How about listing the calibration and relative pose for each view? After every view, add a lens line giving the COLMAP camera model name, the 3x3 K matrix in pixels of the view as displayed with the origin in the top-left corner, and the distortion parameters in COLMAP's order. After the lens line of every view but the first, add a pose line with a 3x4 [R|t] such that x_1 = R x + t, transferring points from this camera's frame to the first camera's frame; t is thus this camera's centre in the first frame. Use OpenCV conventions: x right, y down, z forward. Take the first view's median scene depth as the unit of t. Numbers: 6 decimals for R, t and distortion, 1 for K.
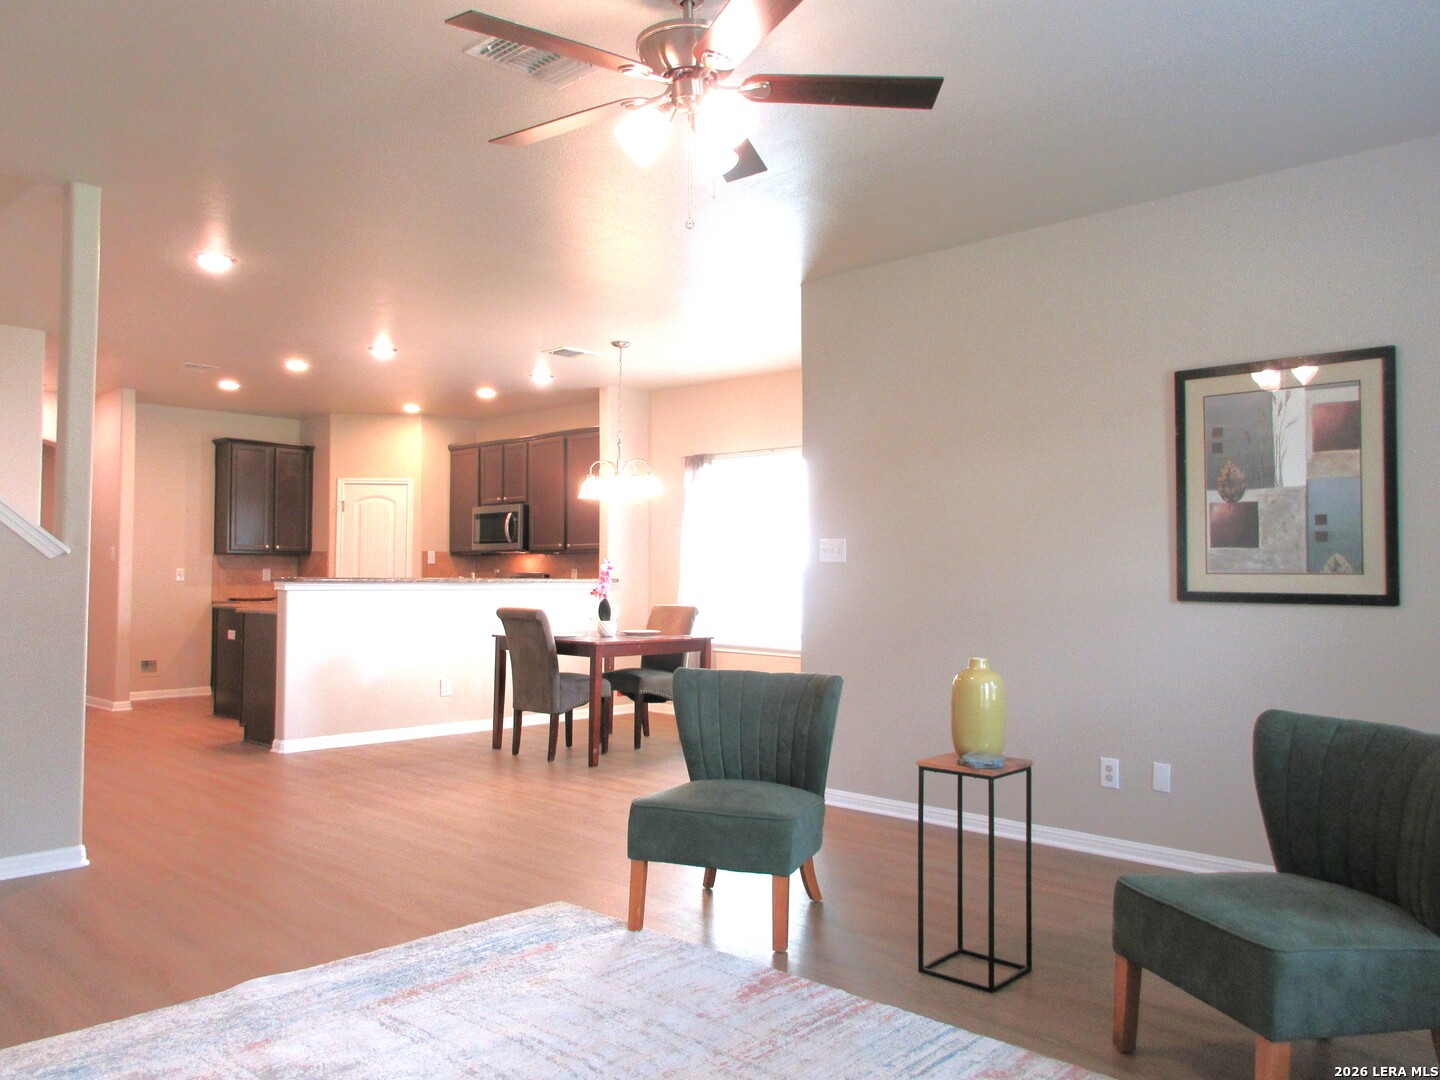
lens RADIAL K [[1110.5, 0, 720.0], [0, 1110.5, 540.0], [0, 0, 1]] dist [-0.005104, -0.001038]
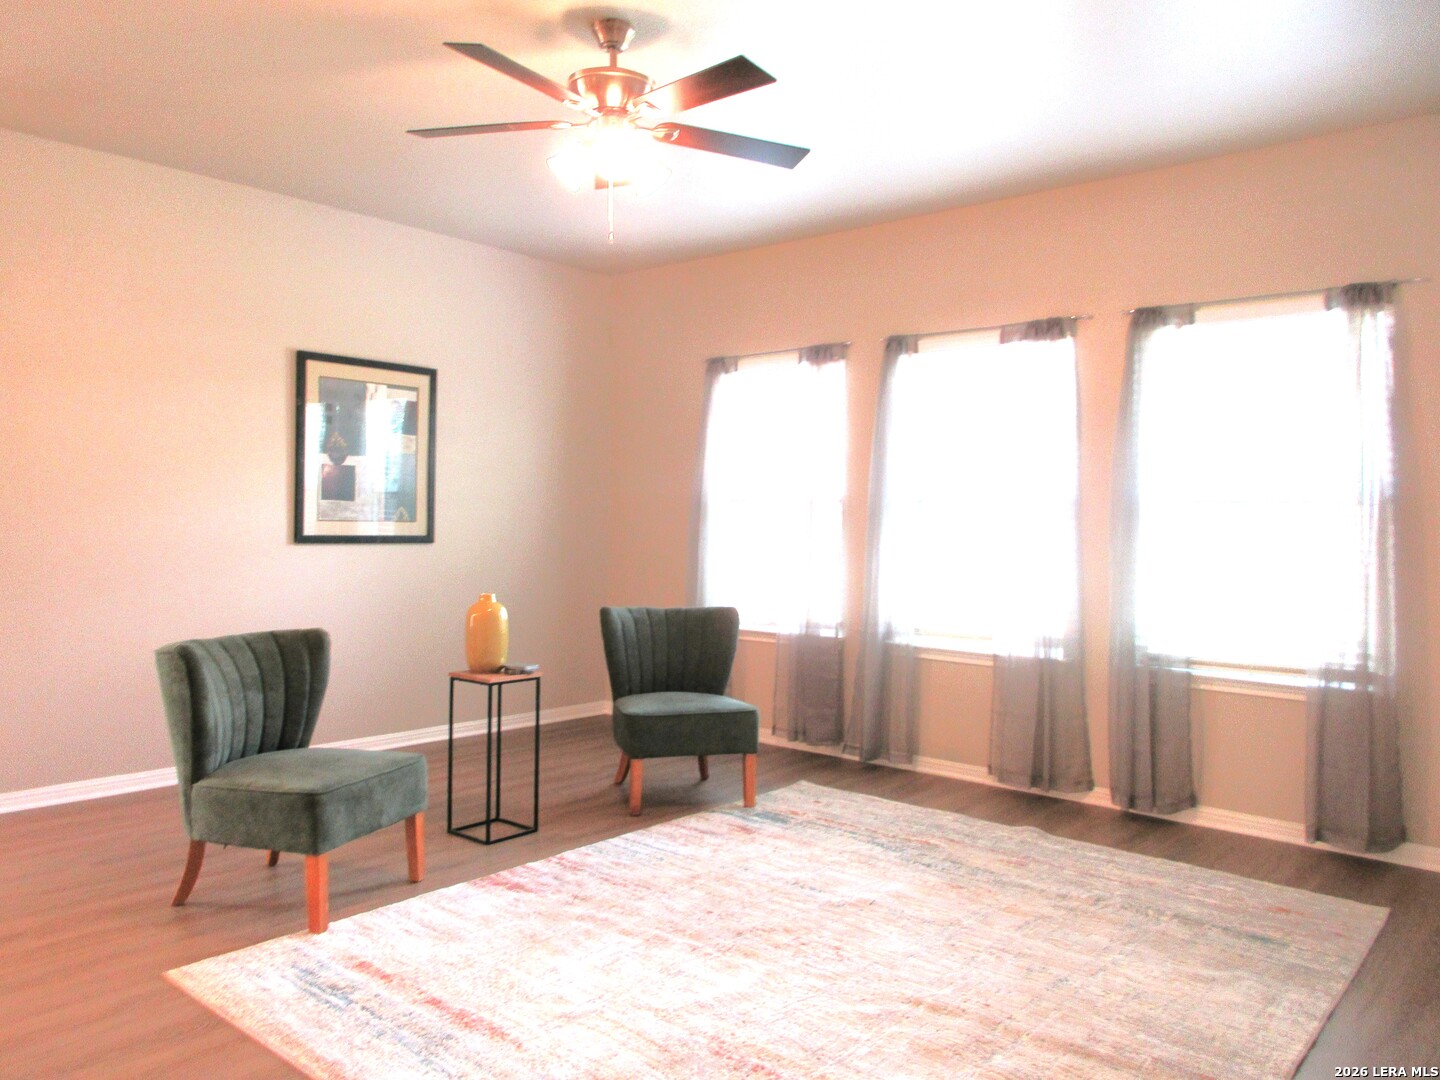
lens RADIAL K [[1110.5, 0, 720.0], [0, 1110.5, 540.0], [0, 0, 1]] dist [-0.005104, -0.001038]
pose [[-0.063442, -0.027208, 0.997615, -0.905597], [-0.050483, 0.998436, 0.024020, -0.000699], [-0.996708, -0.048838, -0.064716, 0.695393]]
